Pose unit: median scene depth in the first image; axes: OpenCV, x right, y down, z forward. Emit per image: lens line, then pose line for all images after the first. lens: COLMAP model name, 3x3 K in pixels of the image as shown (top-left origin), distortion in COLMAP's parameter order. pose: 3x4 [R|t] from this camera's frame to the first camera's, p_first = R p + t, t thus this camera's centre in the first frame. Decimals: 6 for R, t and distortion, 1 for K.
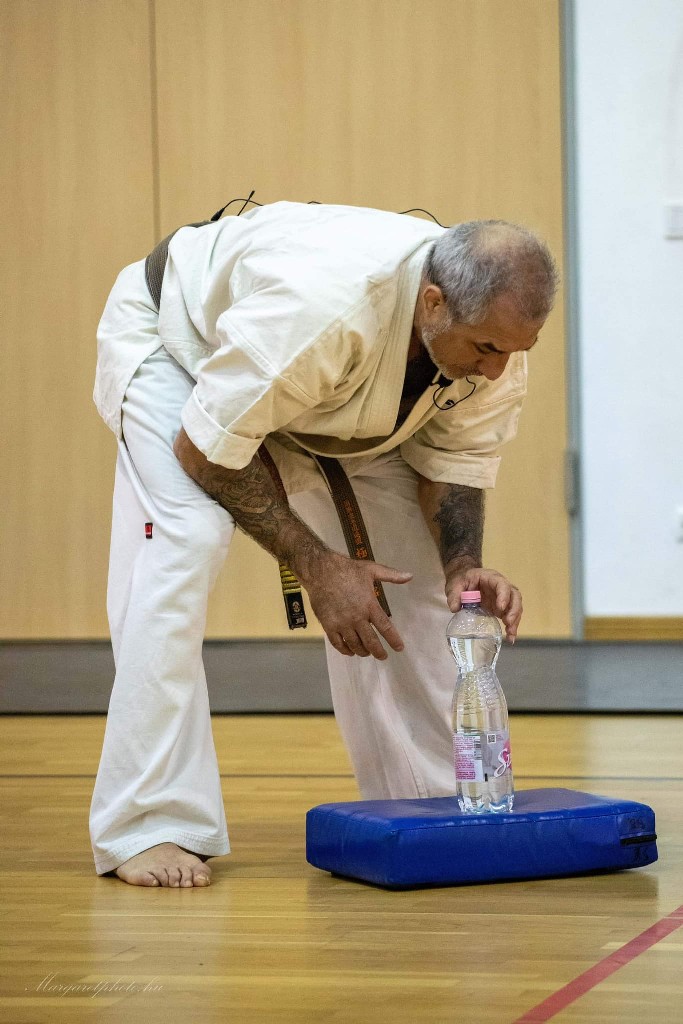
lens RADIAL K [[3590.2, 0, 341.5], [0, 3590.2, 512.0], [0, 0, 1]] dist [-0.459198, -3.580407]
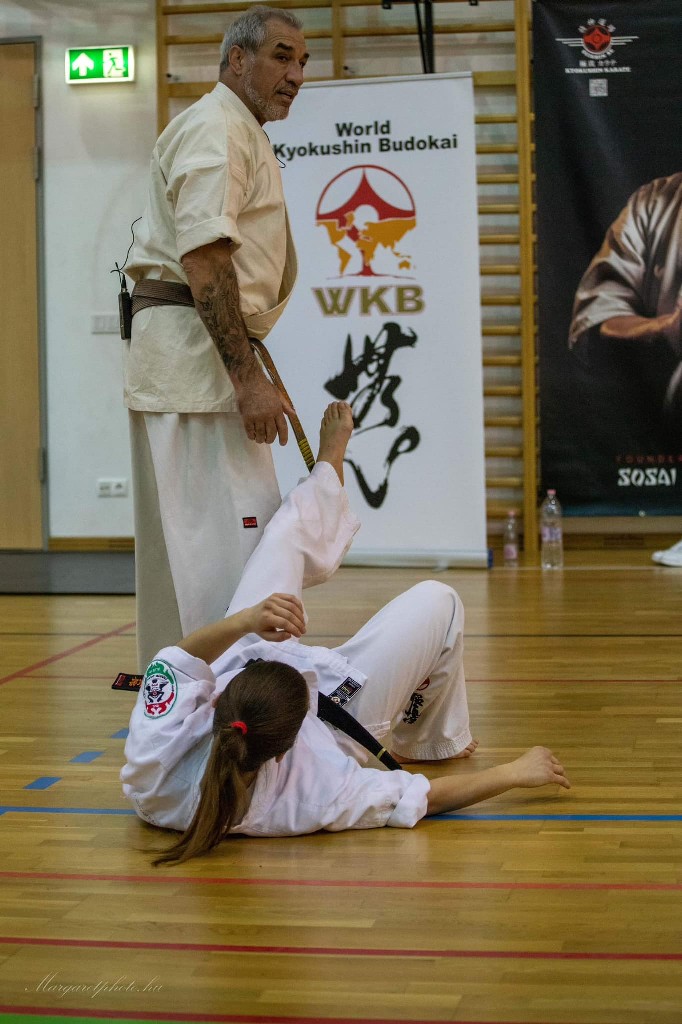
lens RADIAL K [[2453.2, 0, 341.0], [0, 2453.2, 512.0], [0, 0, 1]] dist [-0.347545, 0.524584]
pose [[0.982969, -0.008282, 0.183583, -0.016313], [0.004462, 0.999765, 0.021207, -0.010416], [-0.183716, -0.020027, 0.982775, -0.278149]]
